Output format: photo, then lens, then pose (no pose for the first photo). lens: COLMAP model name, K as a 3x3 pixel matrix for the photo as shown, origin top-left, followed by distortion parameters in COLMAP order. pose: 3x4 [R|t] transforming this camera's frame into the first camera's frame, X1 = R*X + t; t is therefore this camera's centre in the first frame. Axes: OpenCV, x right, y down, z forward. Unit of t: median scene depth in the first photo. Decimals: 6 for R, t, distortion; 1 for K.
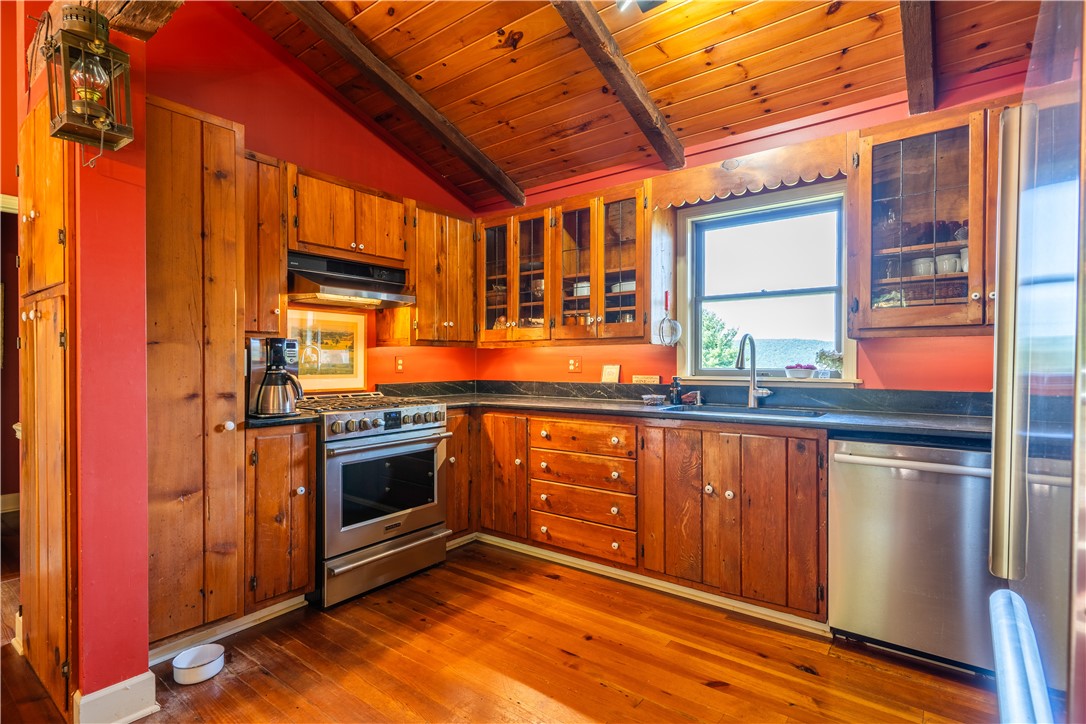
lens RADIAL K [[529.0, 0, 544.7], [0, 529.0, 363.3], [0, 0, 1]] dist [0.003814, -0.002866]
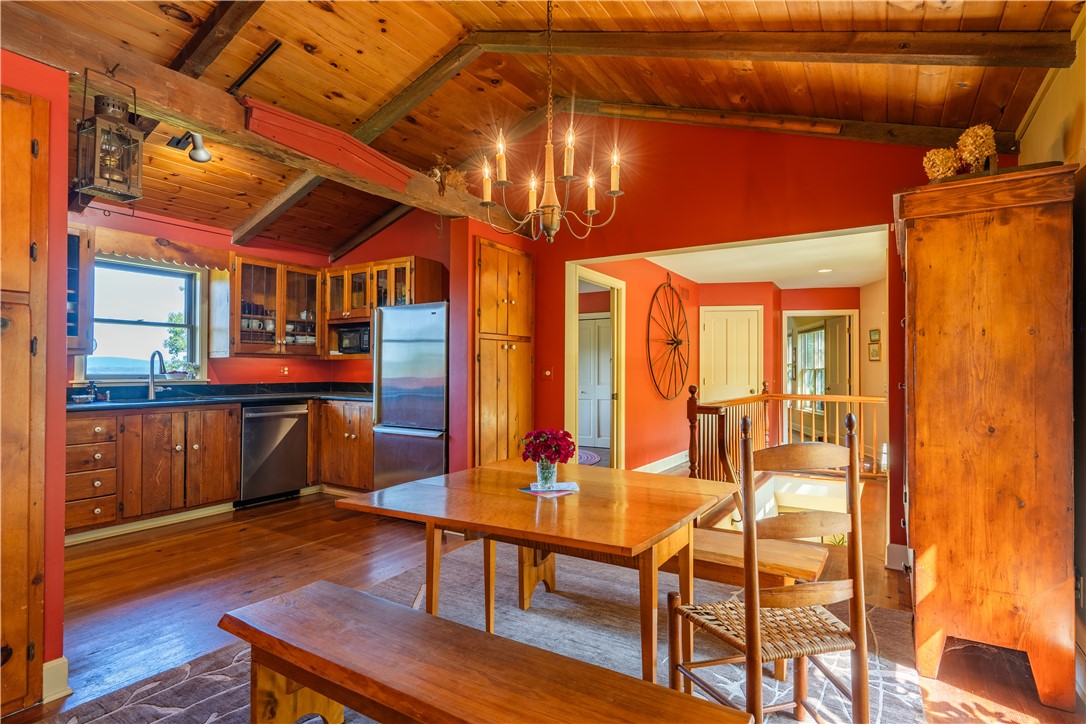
lens RADIAL K [[559.4, 0, 543.8], [0, 559.4, 363.9], [0, 0, 1]] dist [0.000094, 0.000008]
pose [[-0.096306, 0.012486, 0.995273, -1.437273], [-0.000610, 0.999920, -0.012604, 0.001948], [-0.995352, -0.001821, -0.096291, 0.050722]]
